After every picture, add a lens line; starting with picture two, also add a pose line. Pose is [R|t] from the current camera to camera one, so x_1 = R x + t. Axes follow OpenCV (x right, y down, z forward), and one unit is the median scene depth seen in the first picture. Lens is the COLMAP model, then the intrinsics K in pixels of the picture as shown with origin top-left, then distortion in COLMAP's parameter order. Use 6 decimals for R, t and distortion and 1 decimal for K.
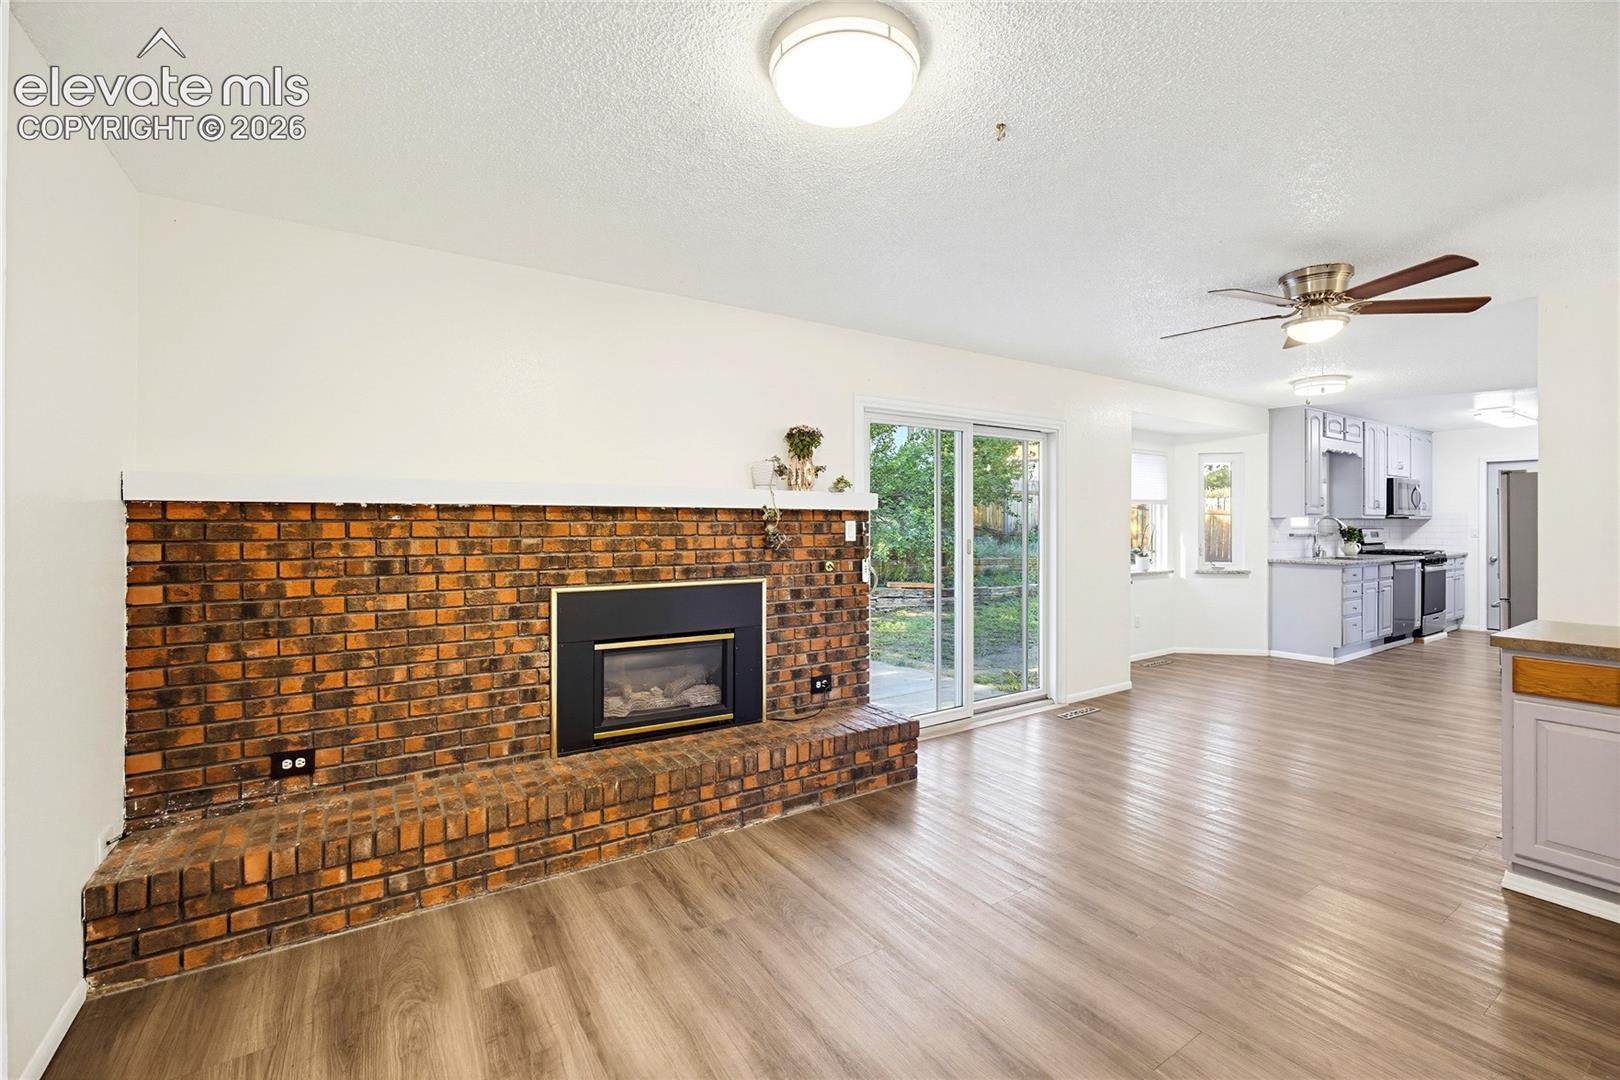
lens RADIAL K [[690.9, 0, 805.9], [0, 690.9, 530.3], [0, 0, 1]] dist [-0.011200, 0.001685]
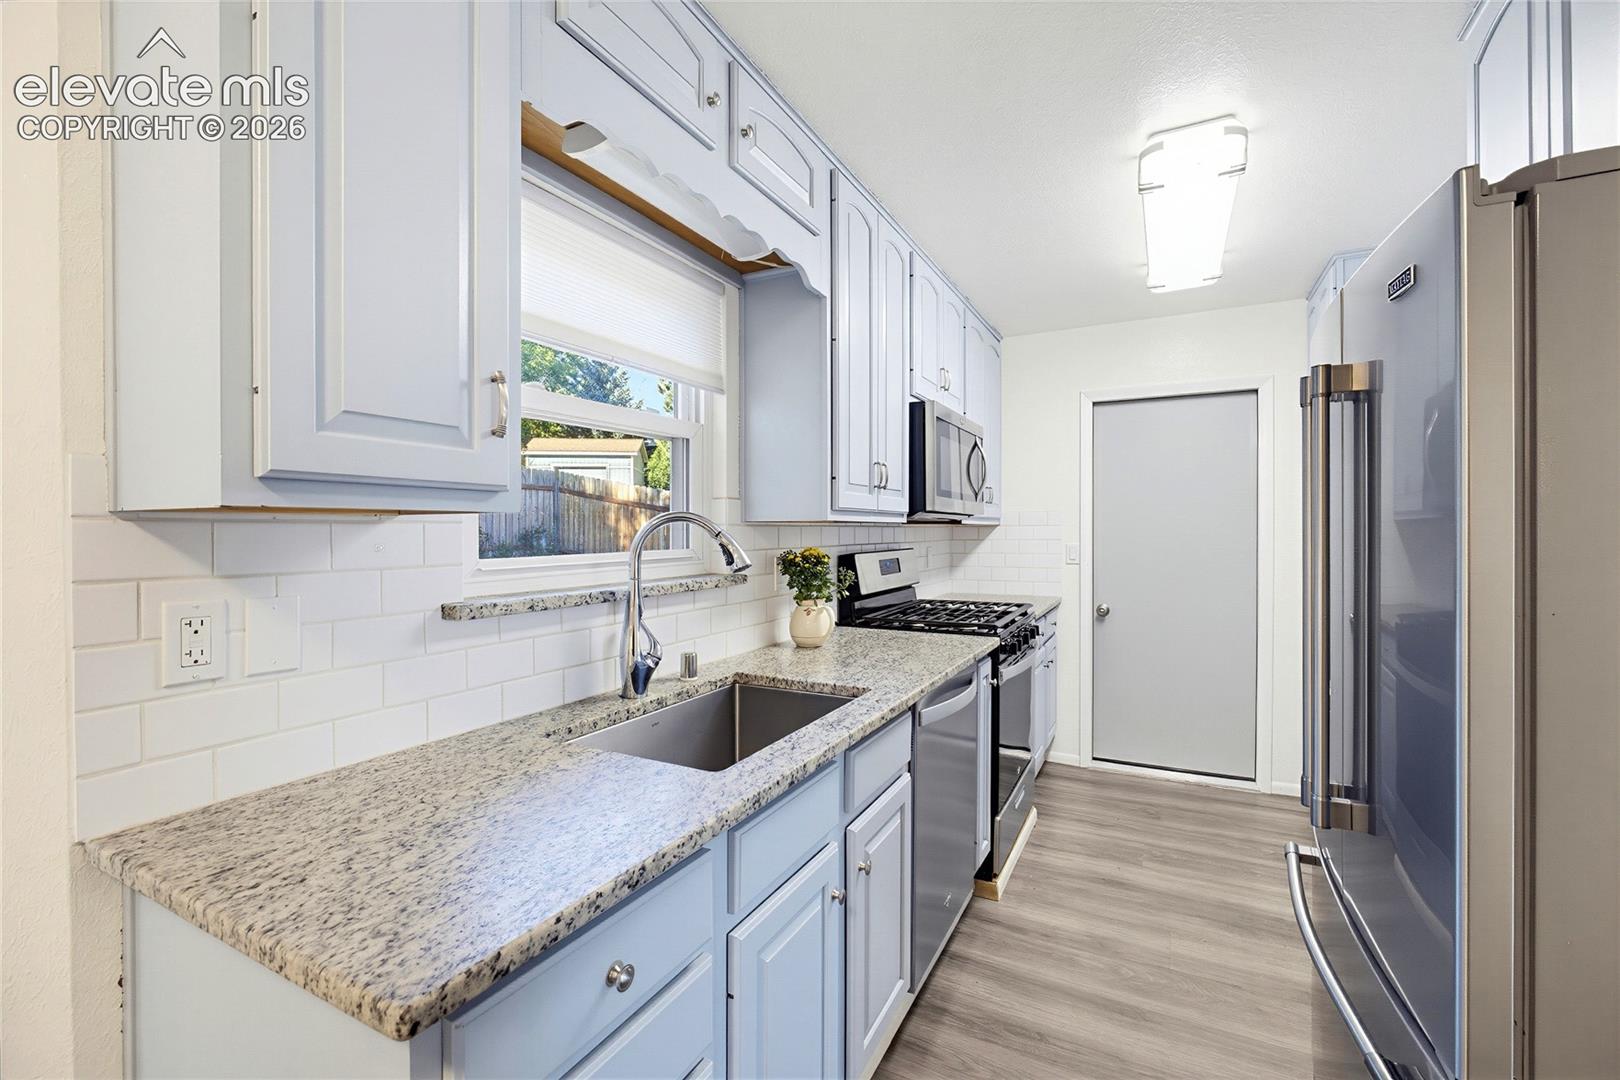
lens RADIAL K [[699.4, 0, 810.0], [0, 699.4, 540.0], [0, 0, 1]] dist [-0.018966, 0.000174]
pose [[0.872811, -0.008020, 0.487993, 0.638493], [0.005329, 0.999962, 0.006903, -0.011442], [-0.488030, -0.003425, 0.872820, 0.727193]]
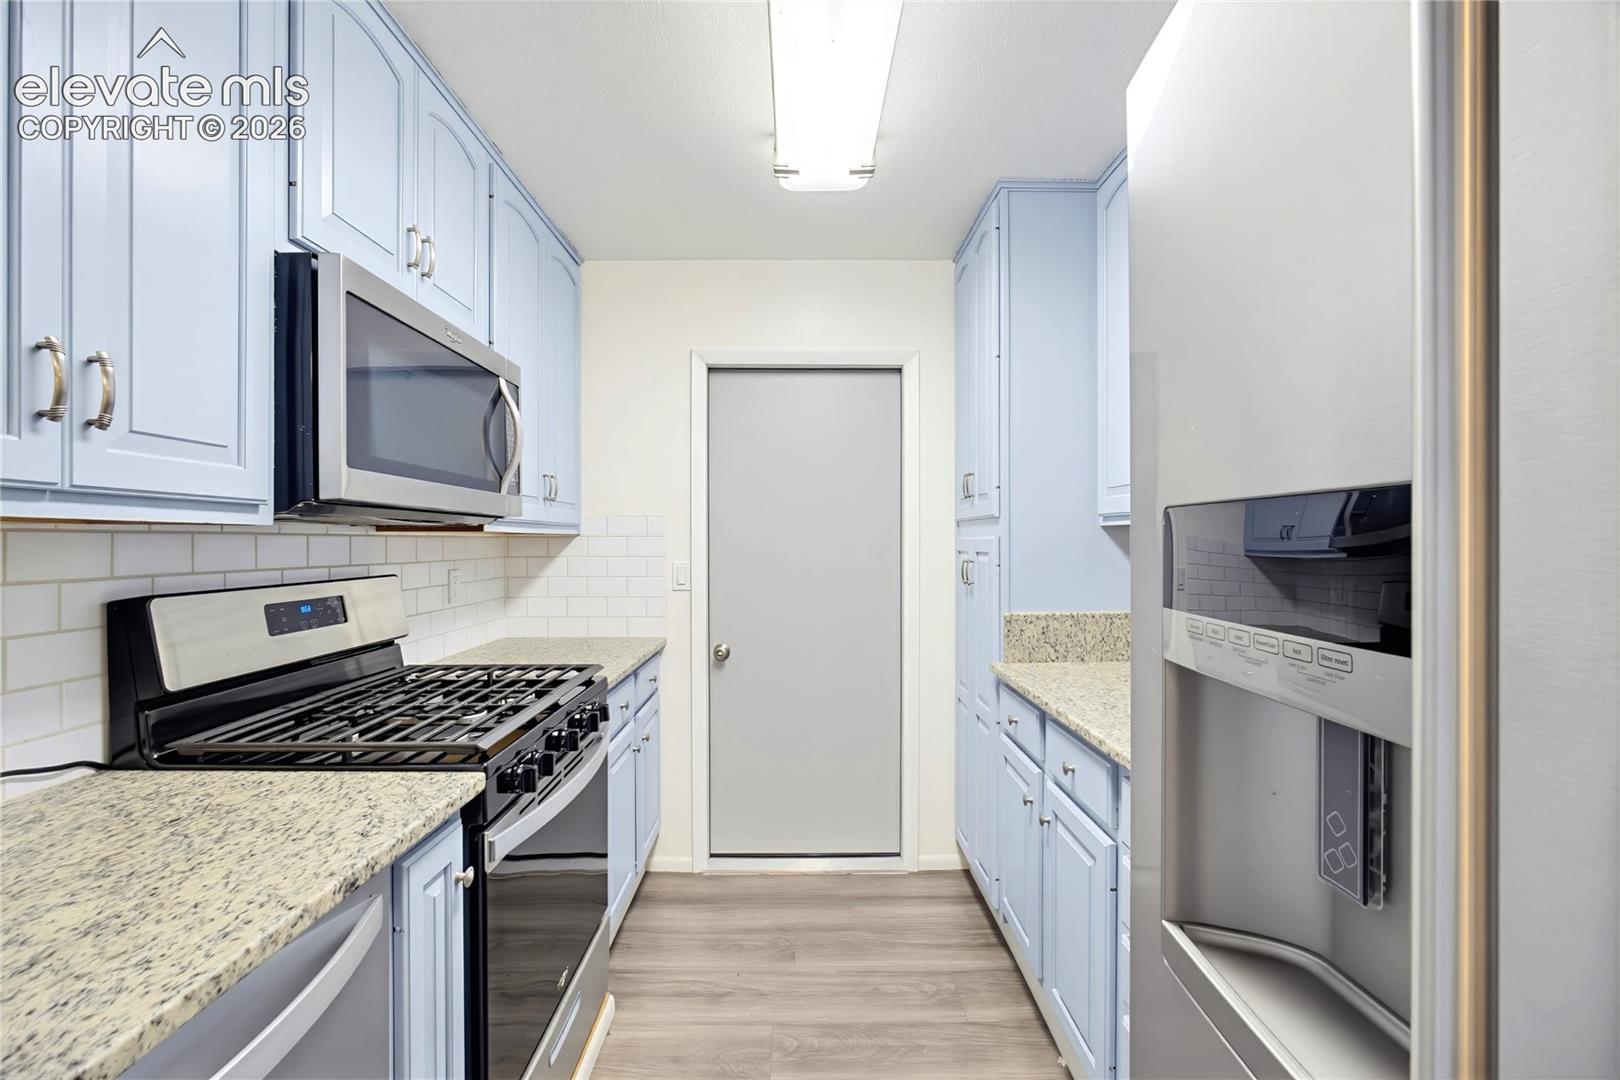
lens RADIAL K [[690.9, 0, 805.9], [0, 690.9, 530.3], [0, 0, 1]] dist [-0.011200, 0.001685]
pose [[0.542740, 0.015796, 0.839752, 0.784308], [0.005379, 0.999737, -0.022282, -0.012343], [-0.839883, 0.016610, 0.542513, 0.826082]]
